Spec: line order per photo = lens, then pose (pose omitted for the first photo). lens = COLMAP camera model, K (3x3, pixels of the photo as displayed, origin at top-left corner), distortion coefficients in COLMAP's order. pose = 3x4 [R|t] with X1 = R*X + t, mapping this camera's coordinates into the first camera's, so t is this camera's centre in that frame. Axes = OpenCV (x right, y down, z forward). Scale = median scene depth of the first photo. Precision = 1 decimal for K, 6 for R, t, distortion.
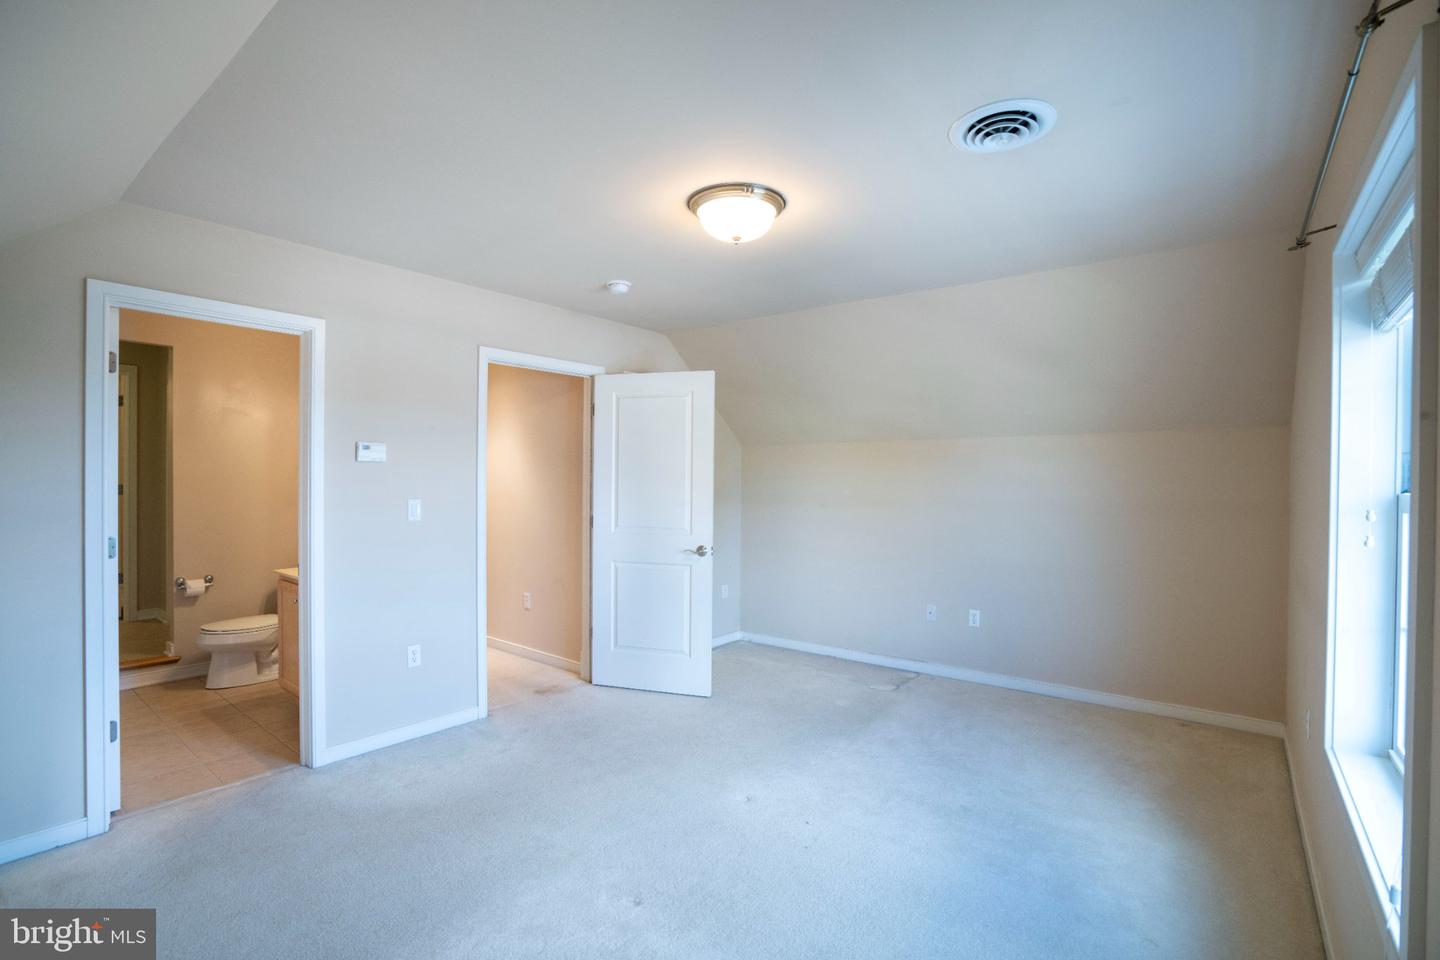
lens RADIAL K [[664.2, 0, 725.5], [0, 664.2, 480.7], [0, 0, 1]] dist [-0.043776, 0.013442]
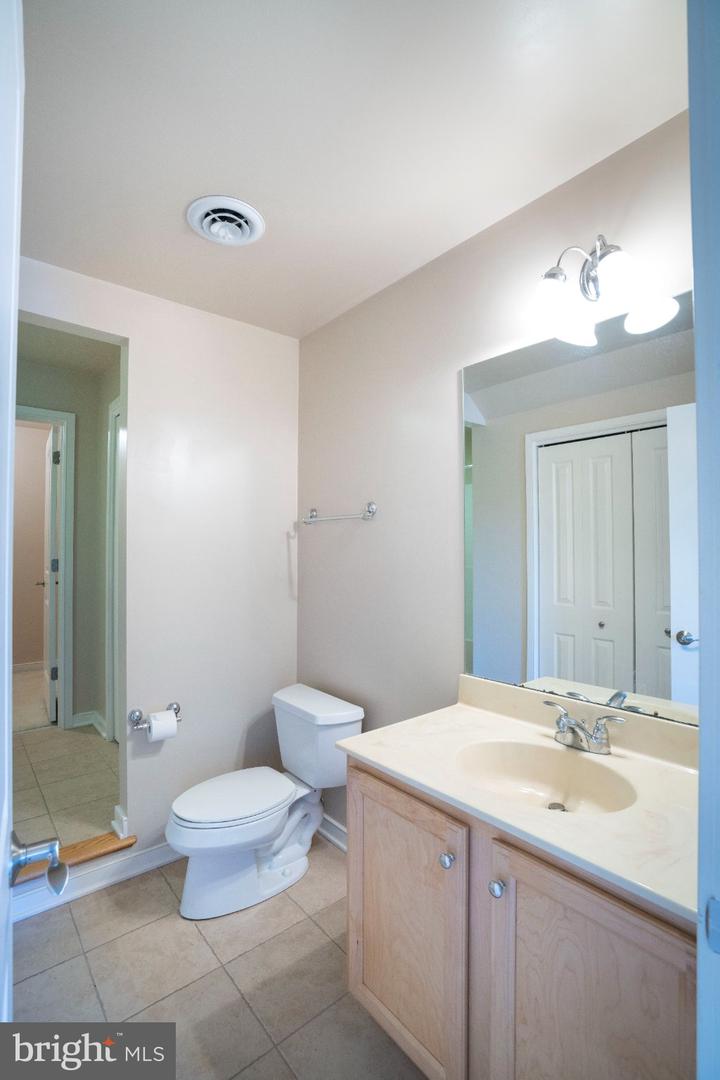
lens RADIAL K [[498.2, 0, 367.0], [0, 498.2, 536.6], [0, 0, 1]] dist [-0.043776, 0.013442]
pose [[0.980752, -0.004790, -0.195199, -0.535766], [0.000822, 0.999792, -0.020403, -0.003088], [0.195256, 0.019849, 0.980551, 0.583366]]
